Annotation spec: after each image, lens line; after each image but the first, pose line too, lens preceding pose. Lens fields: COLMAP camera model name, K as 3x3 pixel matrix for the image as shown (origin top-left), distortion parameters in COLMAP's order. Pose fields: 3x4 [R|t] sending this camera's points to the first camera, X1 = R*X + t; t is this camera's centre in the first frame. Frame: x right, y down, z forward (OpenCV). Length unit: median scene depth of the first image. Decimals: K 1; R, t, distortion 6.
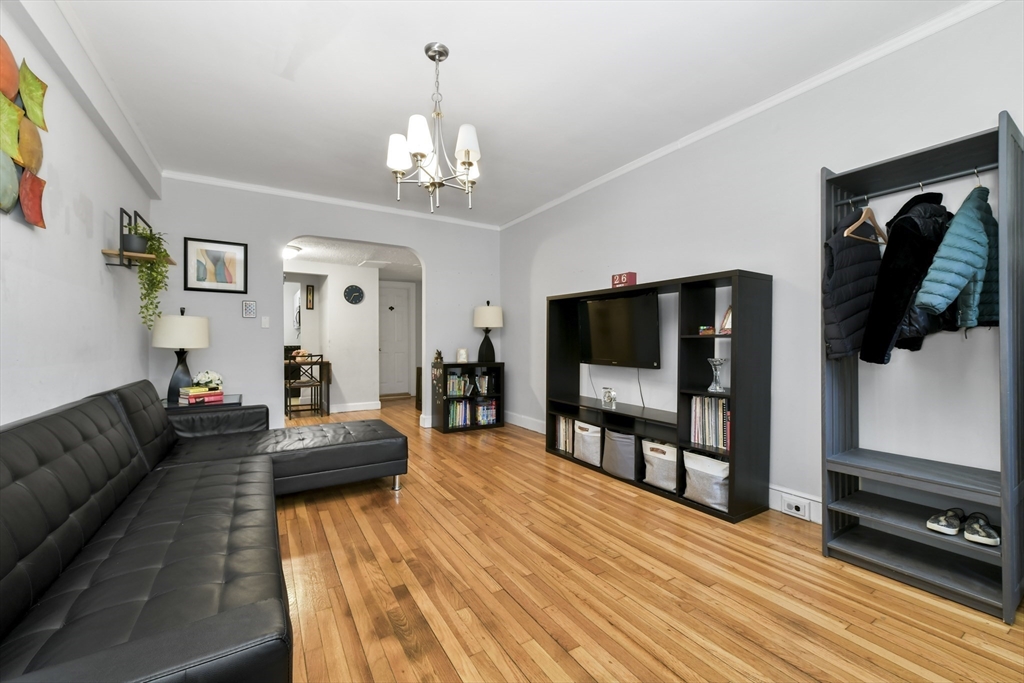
lens RADIAL K [[410.1, 0, 510.5], [0, 410.1, 342.4], [0, 0, 1]] dist [-0.002537, 0.001307]
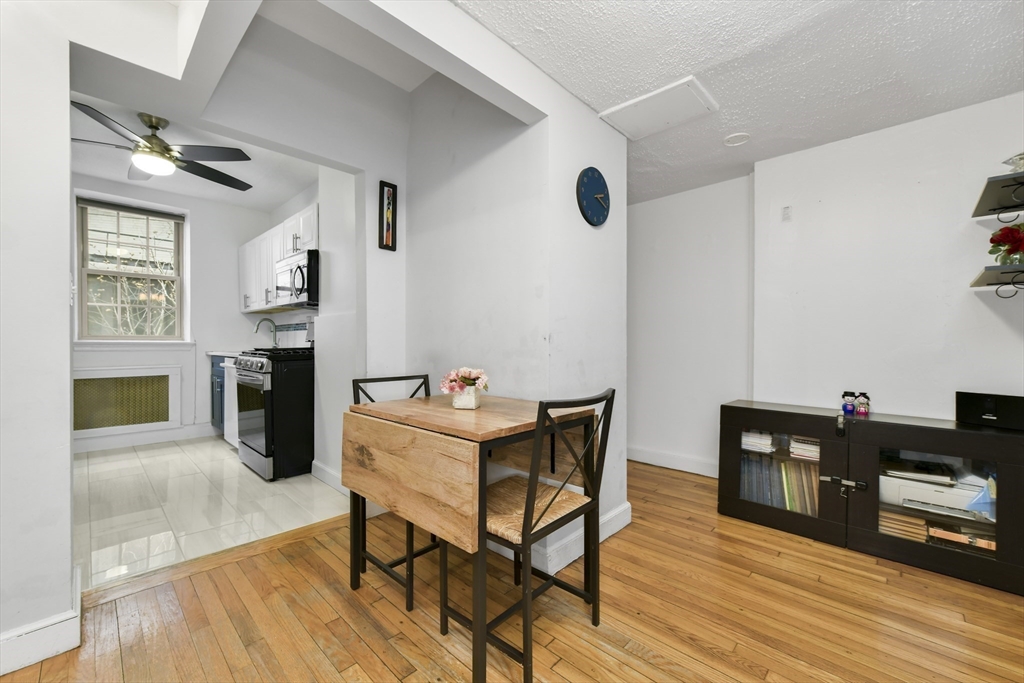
lens RADIAL K [[410.1, 0, 519.6], [0, 410.1, 343.6], [0, 0, 1]] dist [-0.002537, 0.001307]
pose [[0.962967, -0.001635, 0.269616, -1.256484], [-0.000083, 0.999980, 0.006359, 0.004222], [-0.269621, -0.006146, 0.962947, 1.631686]]
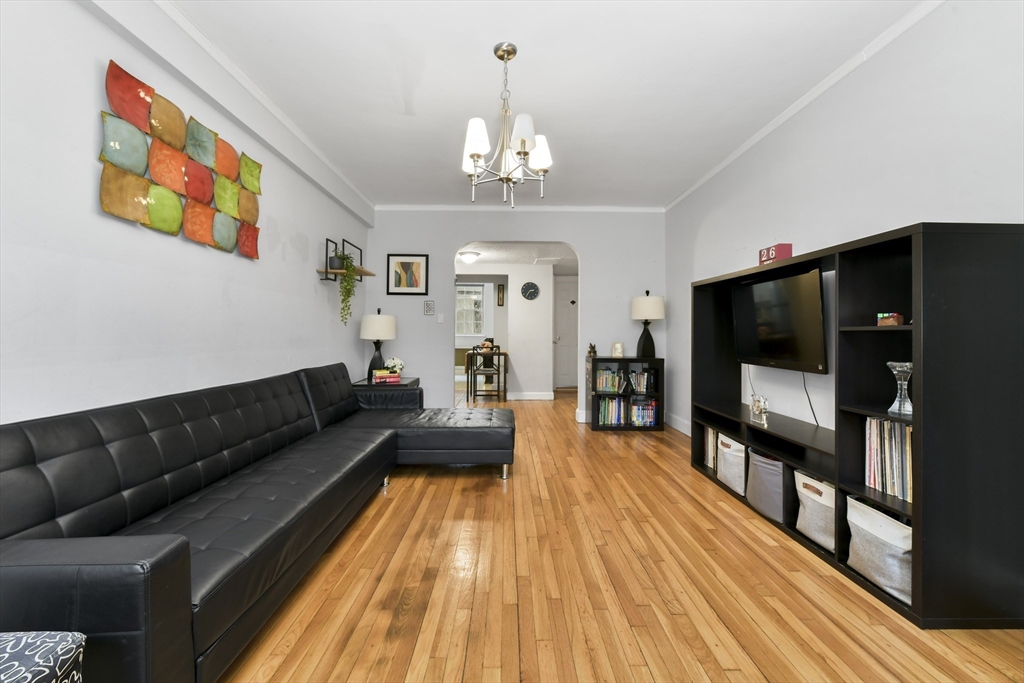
lens RADIAL K [[410.1, 0, 512.0], [0, 410.1, 325.7], [0, 0, 1]] dist [-0.002537, 0.001307]
pose [[0.862282, -0.008732, -0.506354, 0.285432], [-0.003467, 0.999726, -0.023143, -0.001658], [0.506417, 0.021711, 0.862015, 0.119638]]
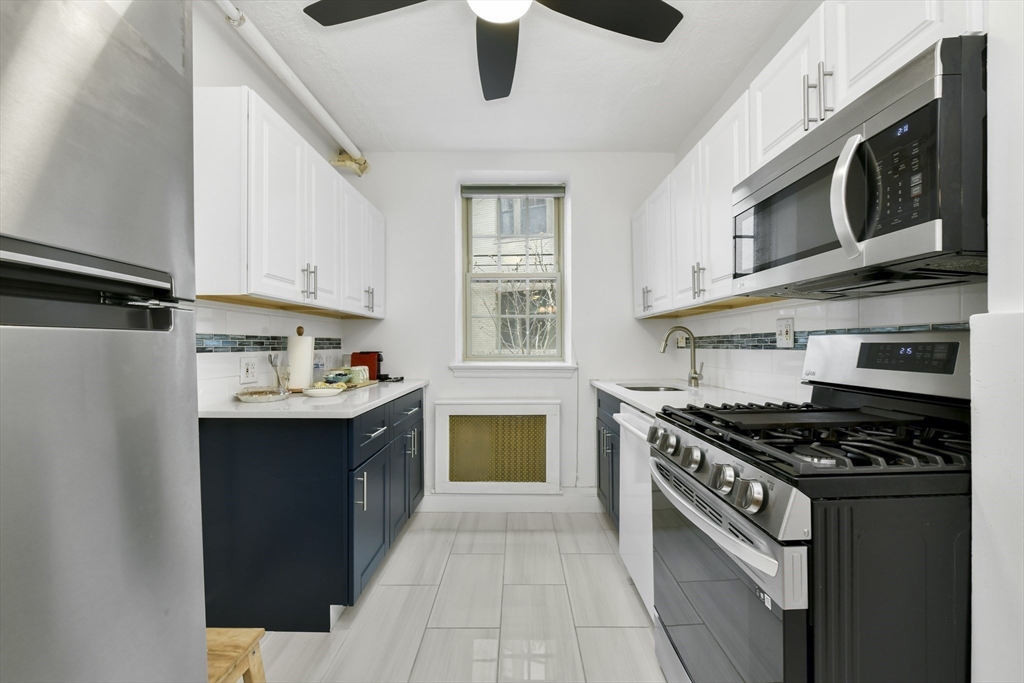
lens RADIAL K [[411.4, 0, 515.5], [0, 411.4, 344.1], [0, 0, 1]] dist [0.000158, -0.000019]
pose [[0.852535, -0.004054, -0.522654, -1.637565], [0.002765, 0.999991, -0.003247, -0.047124], [0.522663, 0.001323, 0.852538, 2.555514]]
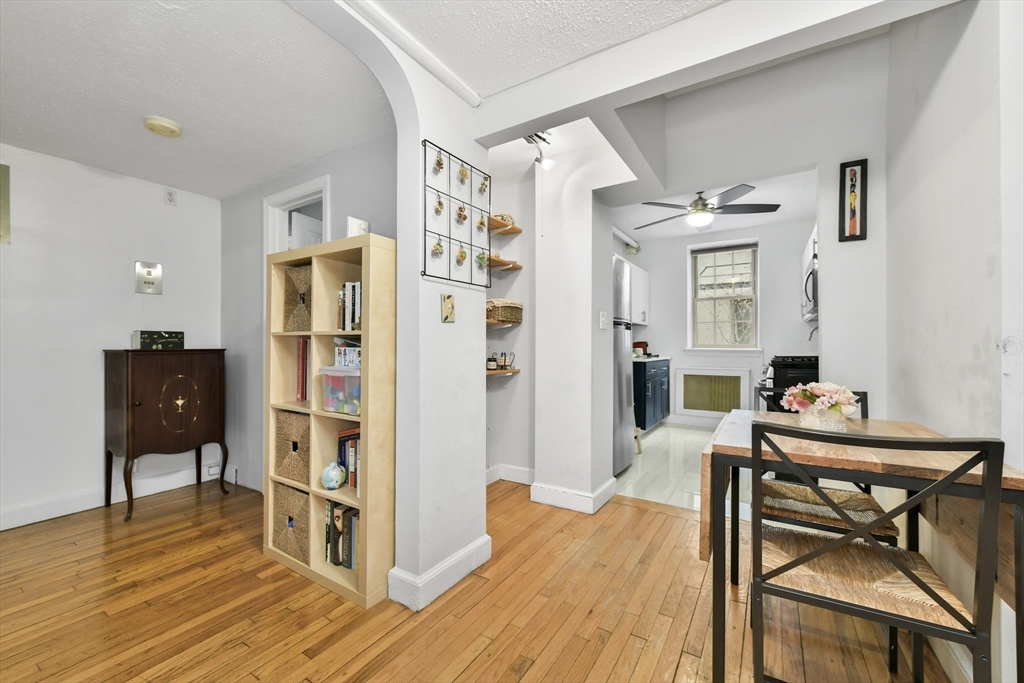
lens RADIAL K [[410.1, 0, 513.2], [0, 410.1, 344.1], [0, 0, 1]] dist [-0.002537, 0.001307]
pose [[0.442073, -0.006241, -0.896958, -0.865816], [-0.003117, 0.999959, -0.008493, 0.002422], [0.896974, 0.006550, 0.442035, 1.688436]]
